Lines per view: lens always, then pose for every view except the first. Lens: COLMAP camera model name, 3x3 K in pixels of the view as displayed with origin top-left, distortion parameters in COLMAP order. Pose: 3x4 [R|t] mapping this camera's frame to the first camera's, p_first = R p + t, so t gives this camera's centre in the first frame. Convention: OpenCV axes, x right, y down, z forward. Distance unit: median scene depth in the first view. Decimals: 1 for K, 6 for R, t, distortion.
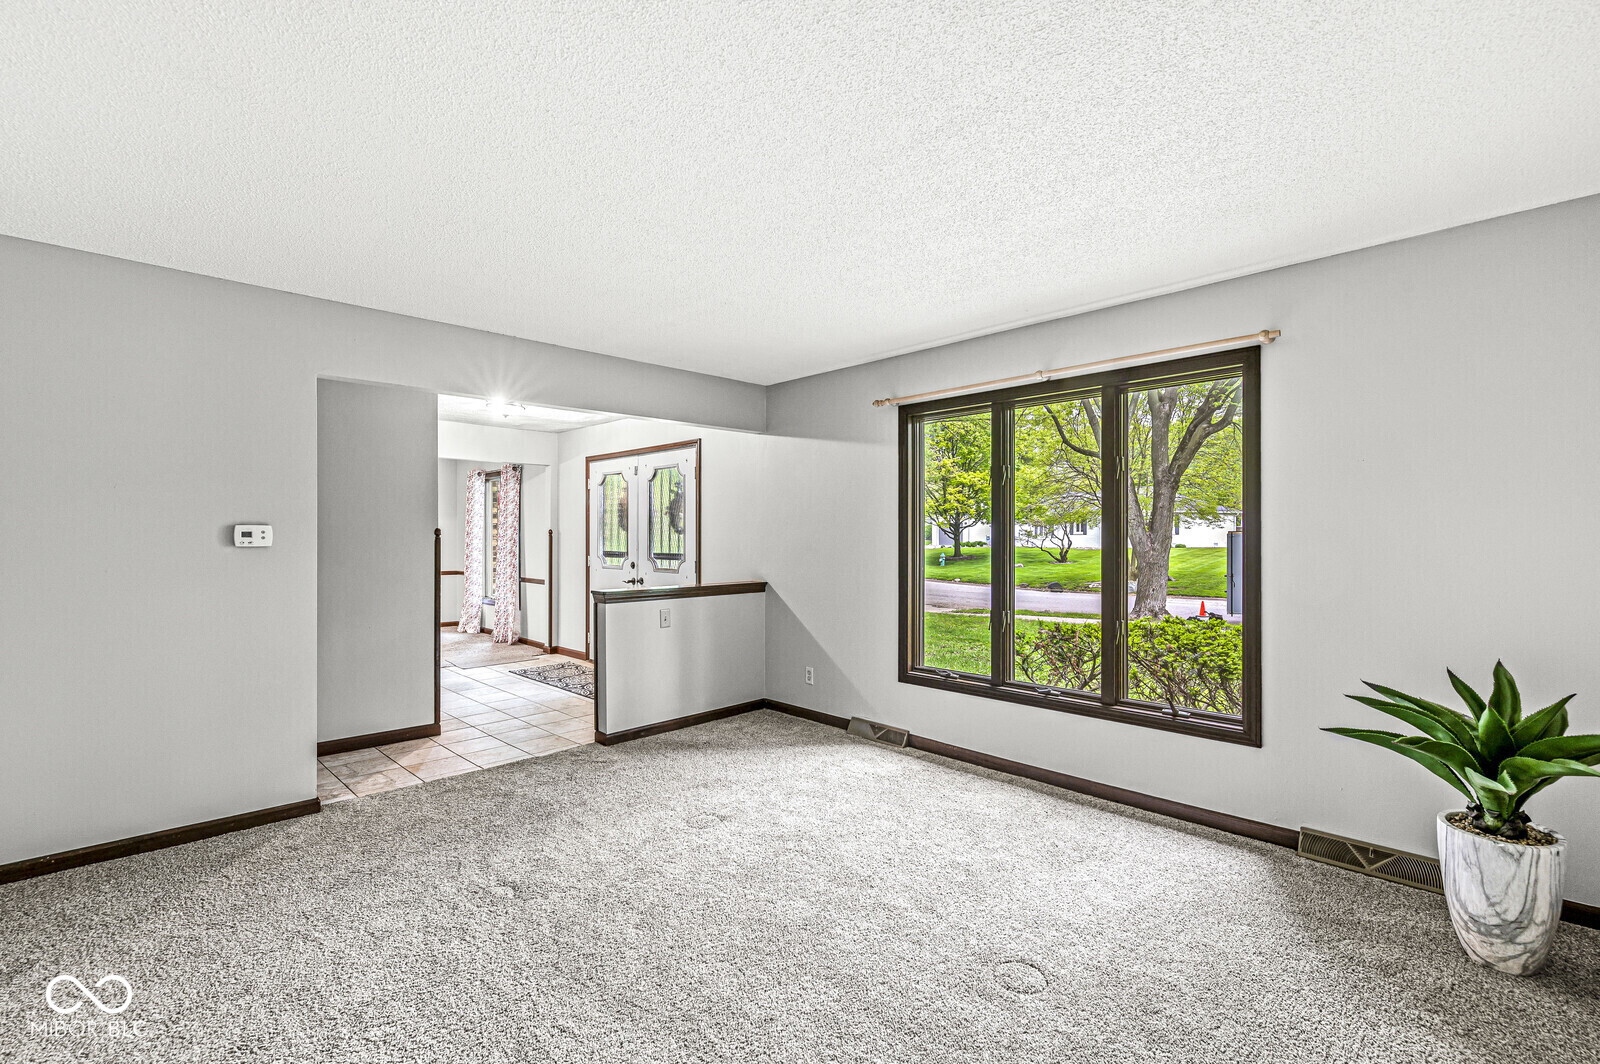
lens RADIAL K [[697.9, 0, 801.0], [0, 697.9, 533.5], [0, 0, 1]] dist [-0.001546, -0.000543]
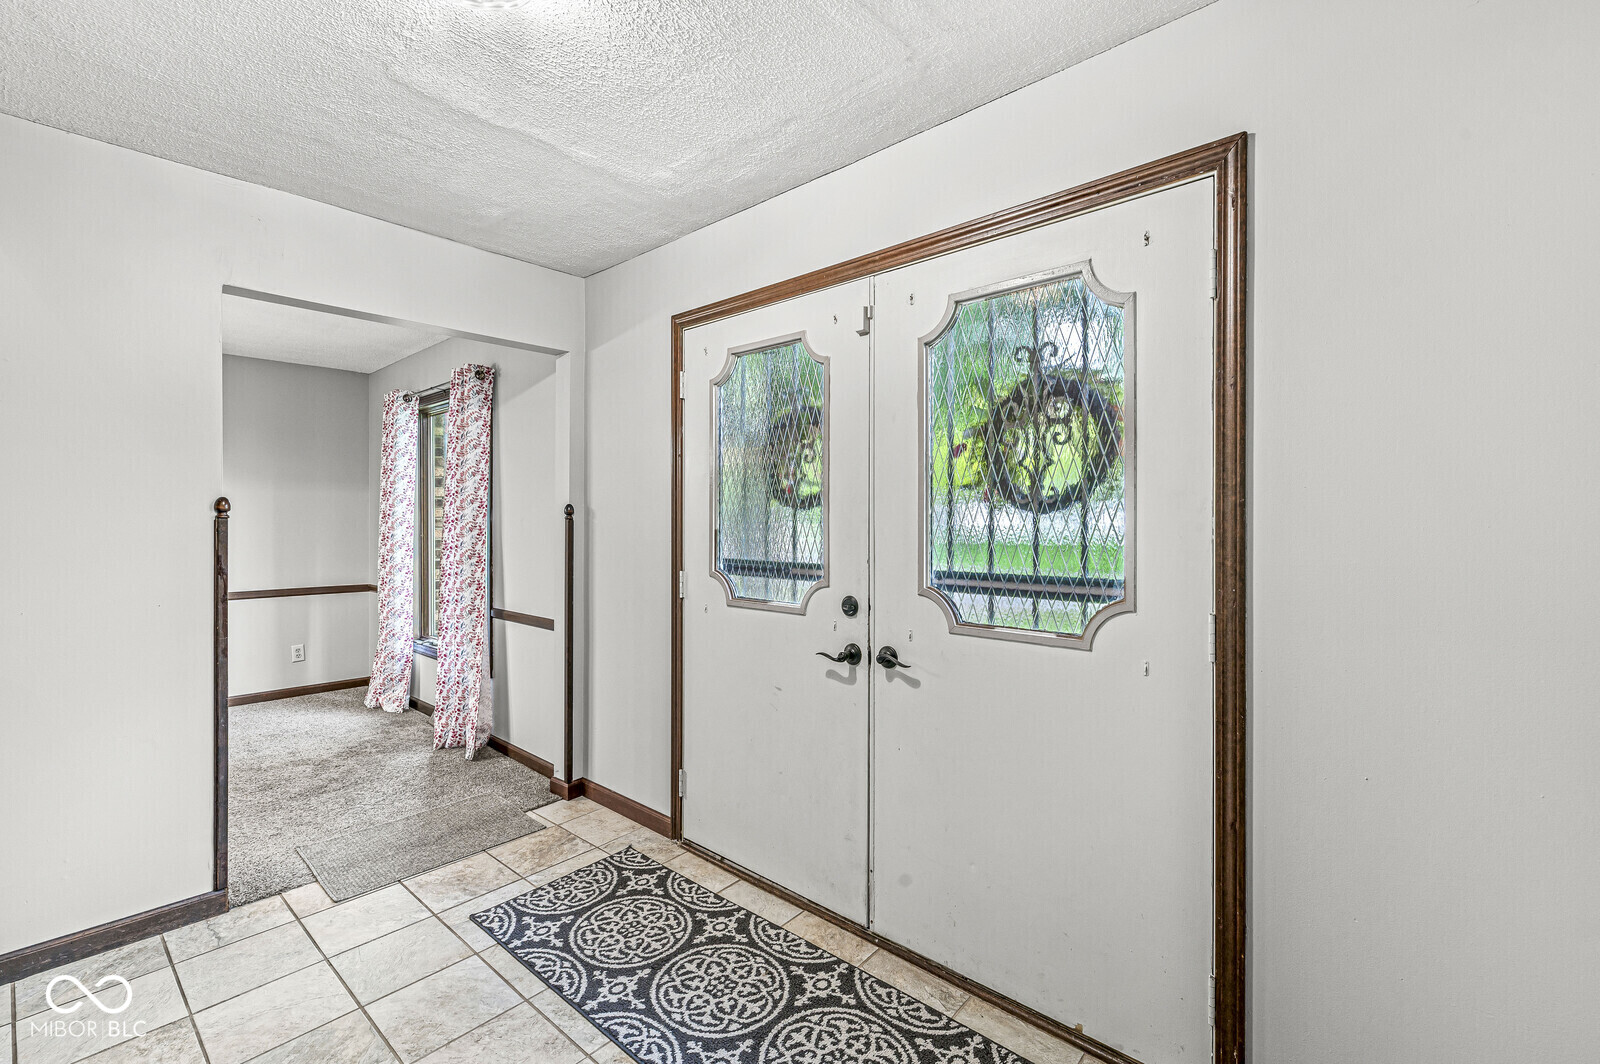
lens RADIAL K [[697.9, 0, 801.7], [0, 697.9, 522.9], [0, 0, 1]] dist [-0.001546, -0.000543]
pose [[0.998428, 0.000894, 0.056047, -0.227221], [-0.001148, 0.999989, 0.004499, 0.003395], [-0.056043, -0.004556, 0.998418, 0.534619]]
